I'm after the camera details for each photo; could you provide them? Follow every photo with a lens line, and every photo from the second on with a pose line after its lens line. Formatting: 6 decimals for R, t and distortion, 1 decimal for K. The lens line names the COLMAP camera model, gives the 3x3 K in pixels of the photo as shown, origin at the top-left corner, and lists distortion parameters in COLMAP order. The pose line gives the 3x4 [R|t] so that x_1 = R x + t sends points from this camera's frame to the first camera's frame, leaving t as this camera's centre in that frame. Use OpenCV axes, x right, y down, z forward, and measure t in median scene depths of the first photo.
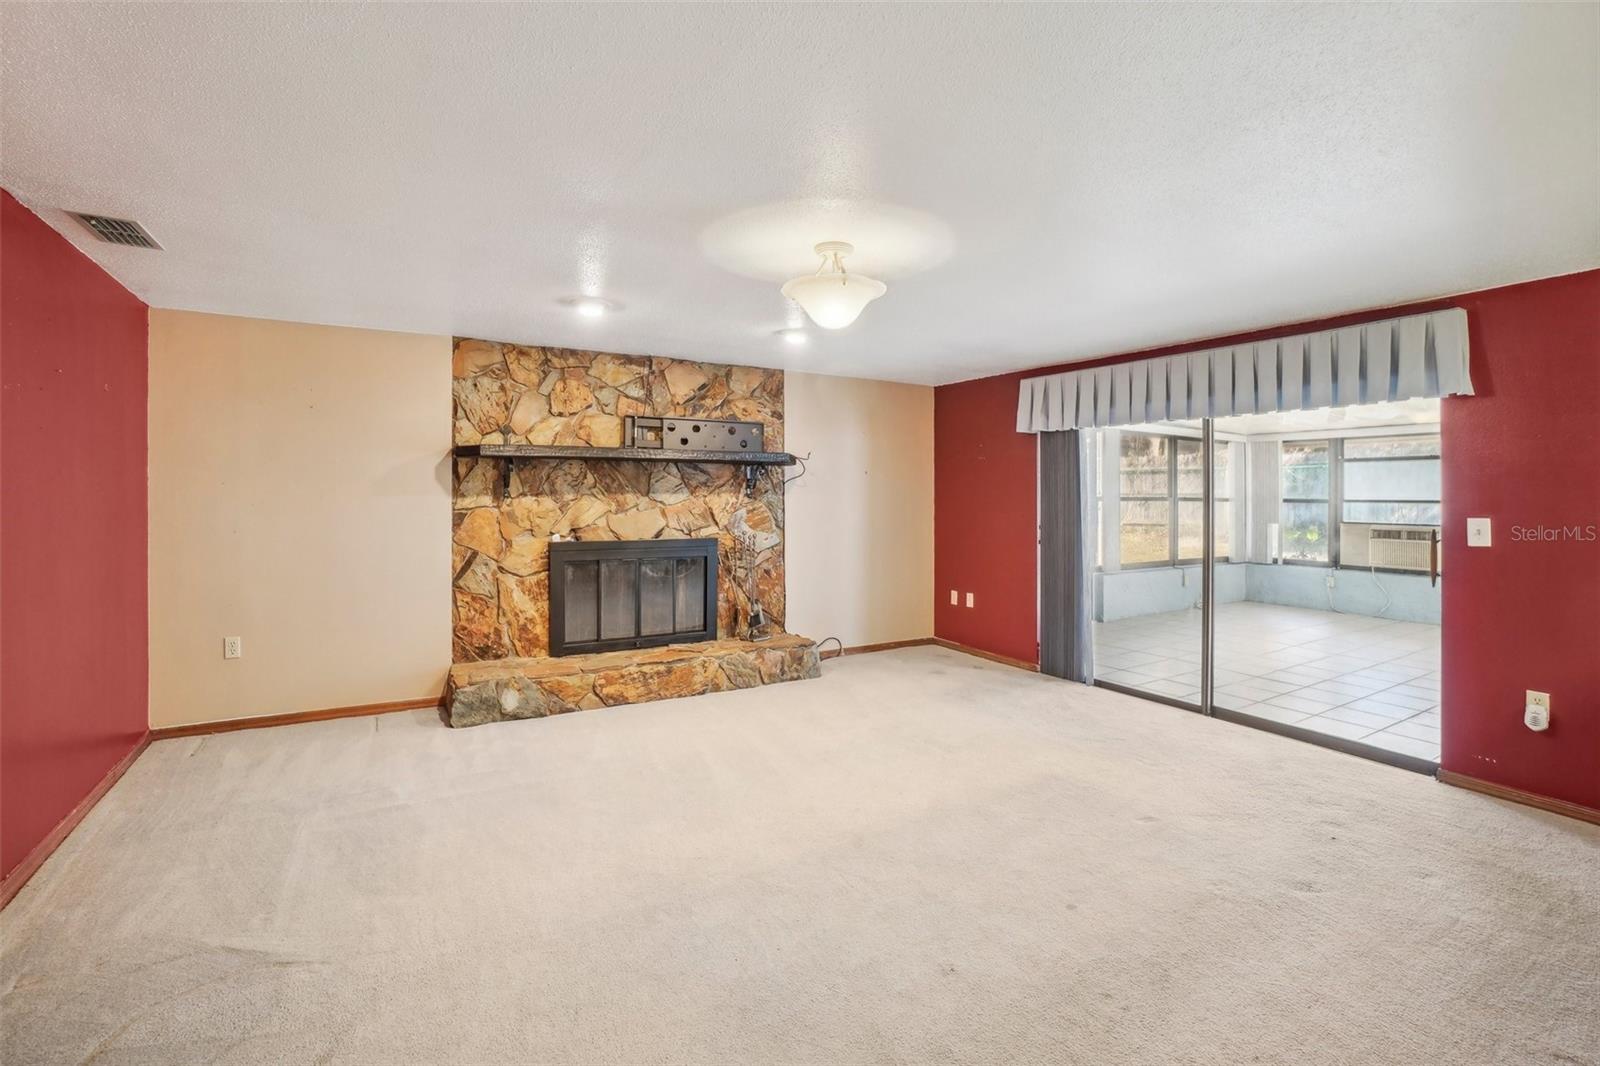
lens RADIAL K [[717.6, 0, 777.9], [0, 717.6, 498.4], [0, 0, 1]] dist [-0.048359, 0.015179]
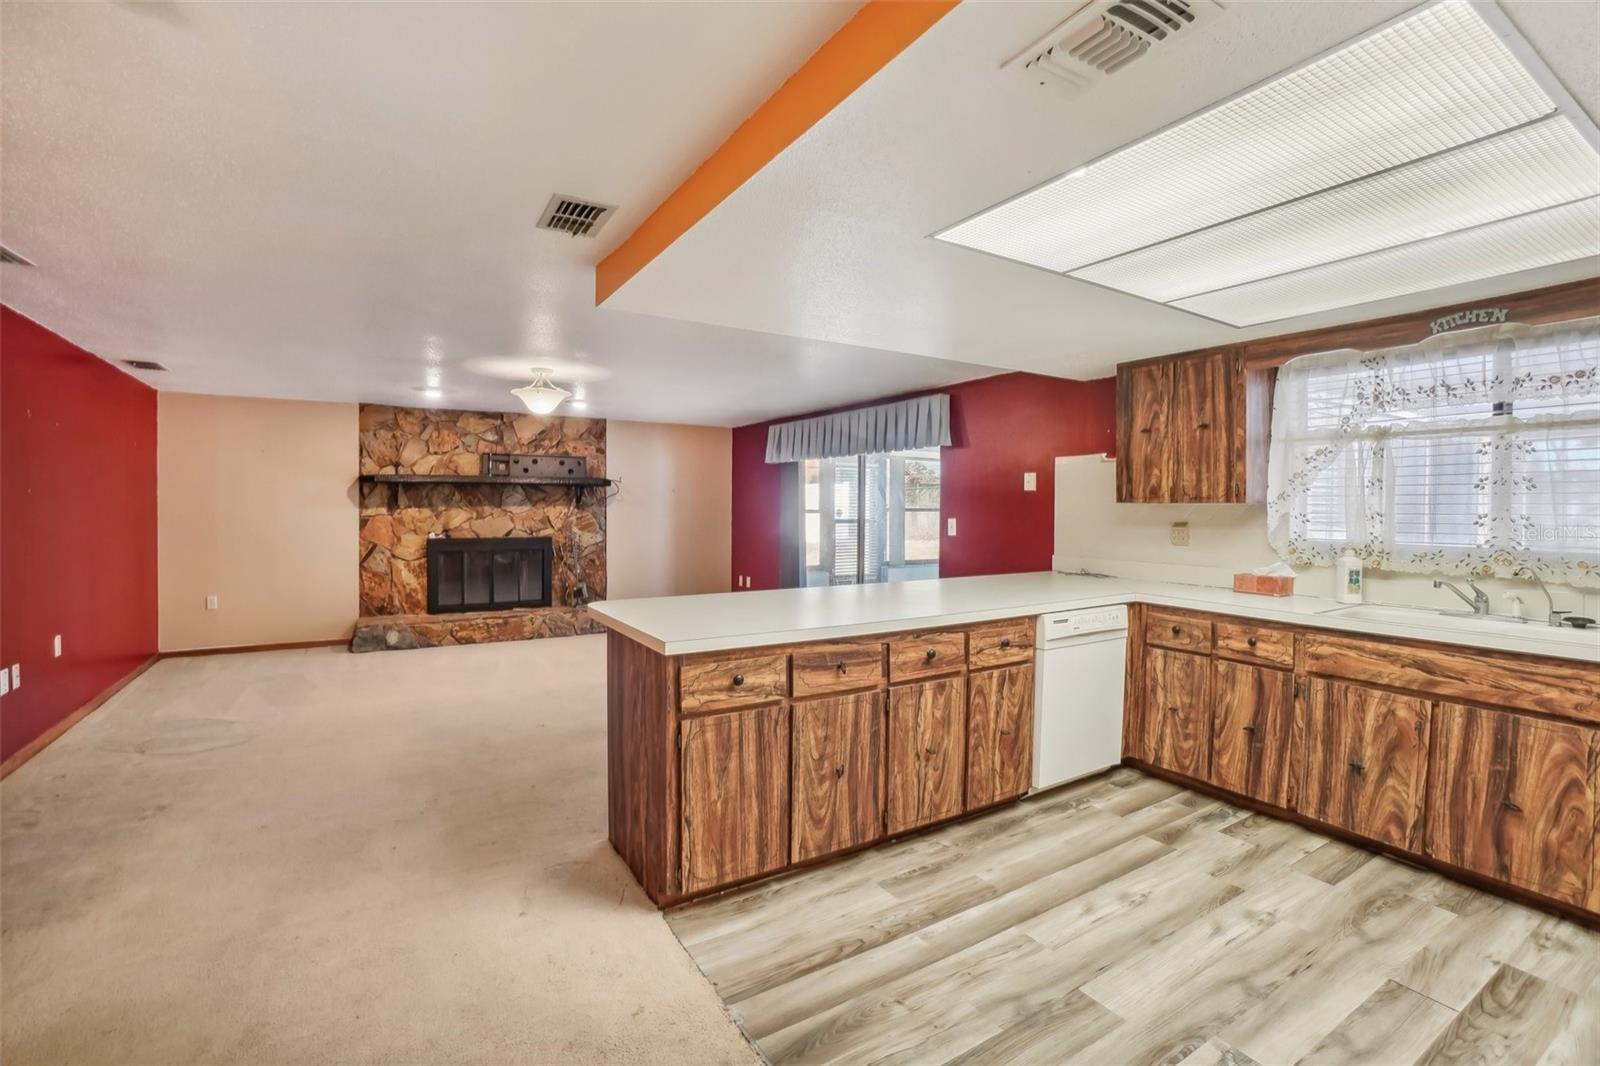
lens RADIAL K [[717.6, 0, 790.1], [0, 717.6, 513.5], [0, 0, 1]] dist [-0.048359, 0.015179]
pose [[0.999595, -0.001174, 0.028433, 0.374556], [0.001077, 0.999993, 0.003449, 0.004268], [-0.028437, -0.003417, 0.999590, -0.479182]]
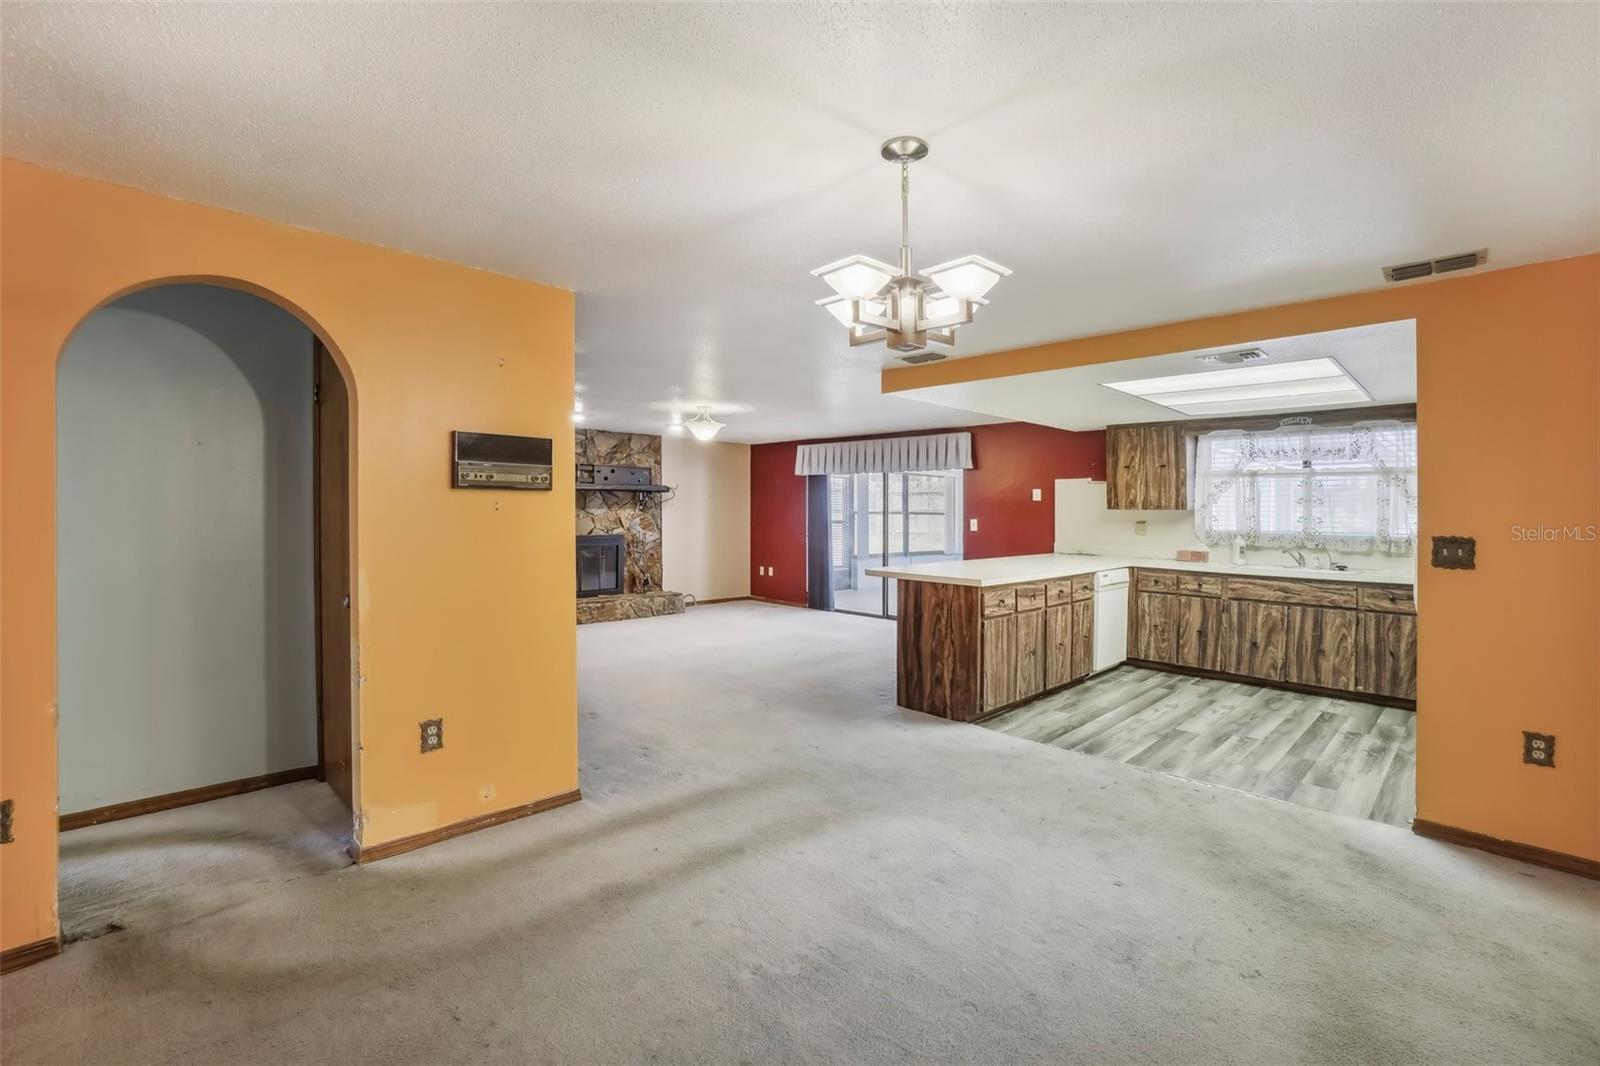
lens RADIAL K [[717.6, 0, 814.8], [0, 717.6, 504.0], [0, 0, 1]] dist [-0.048359, 0.015179]
pose [[0.961816, 0.006328, 0.273624, -0.119851], [-0.002489, 0.999894, -0.014377, 0.005382], [-0.273686, 0.013147, 0.961729, -0.814610]]
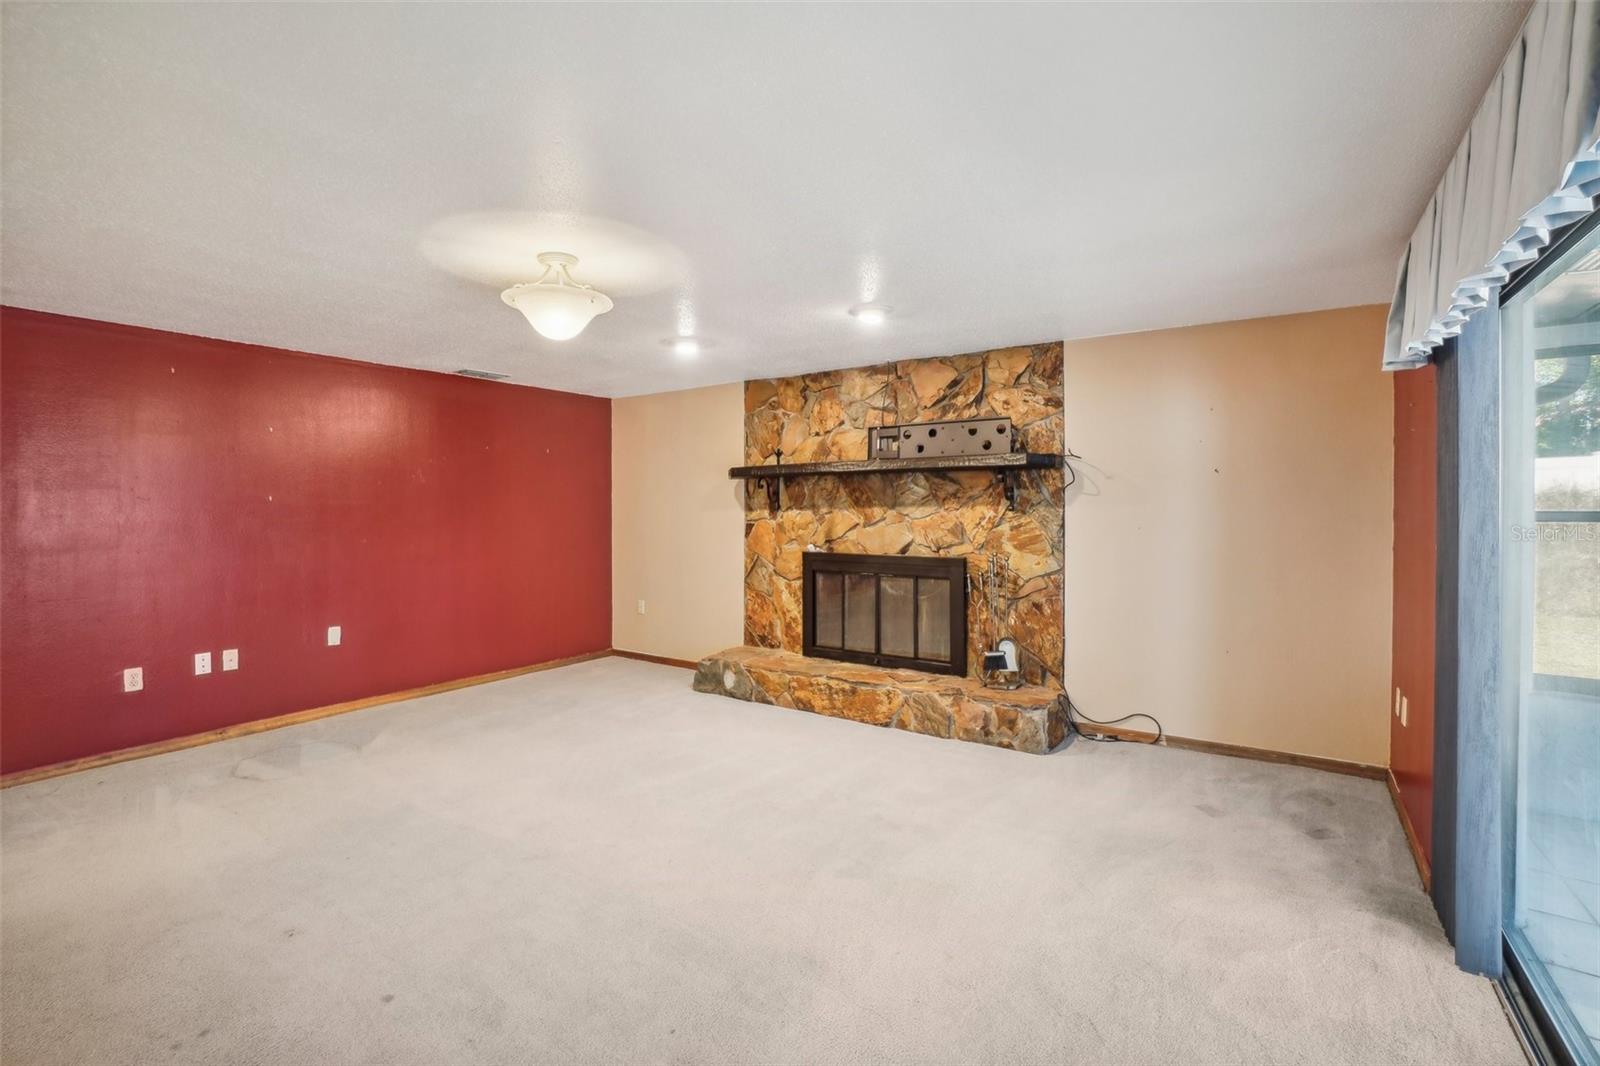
lens RADIAL K [[717.6, 0, 785.8], [0, 717.6, 511.8], [0, 0, 1]] dist [-0.048359, 0.015179]
pose [[0.433330, 0.000373, -0.901235, 0.622165], [0.001262, 0.999999, 0.001021, -0.000936], [0.901234, -0.001580, 0.433329, 0.463608]]
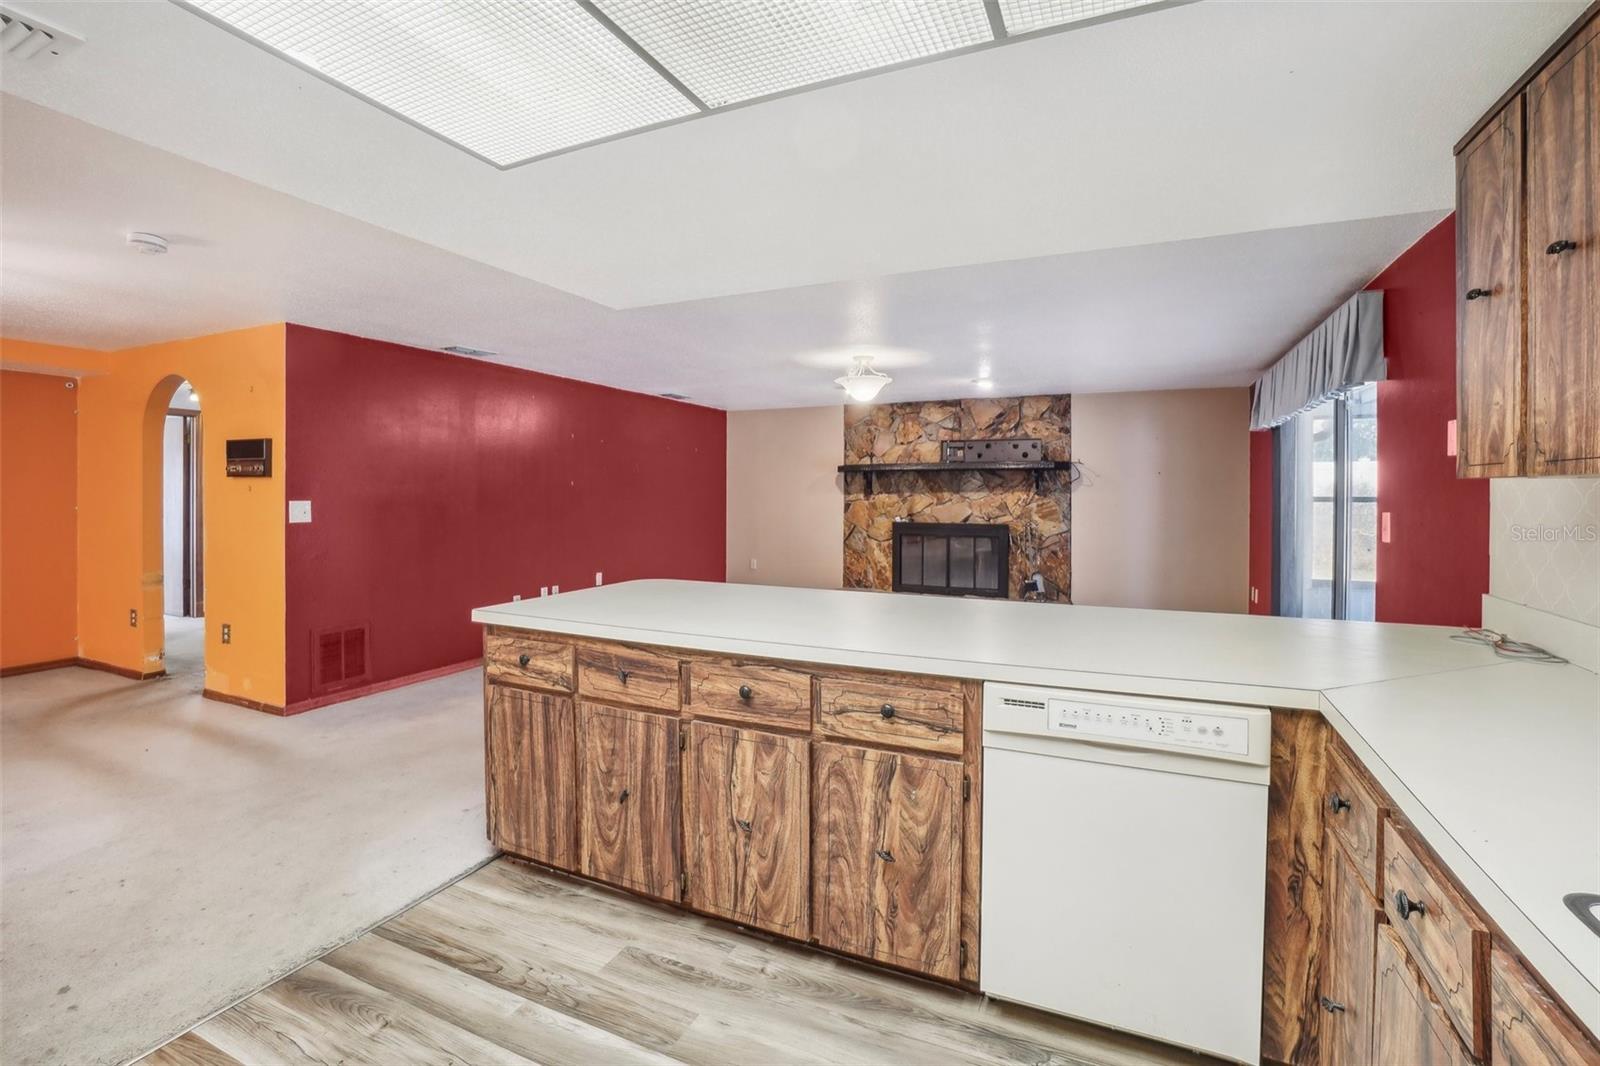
lens RADIAL K [[717.6, 0, 786.9], [0, 717.6, 492.8], [0, 0, 1]] dist [-0.048359, 0.015179]
pose [[0.574633, -0.002091, -0.818409, 0.837292], [-0.005069, 0.999968, -0.006114, 0.005811], [0.818396, 0.007662, 0.574604, -0.143618]]
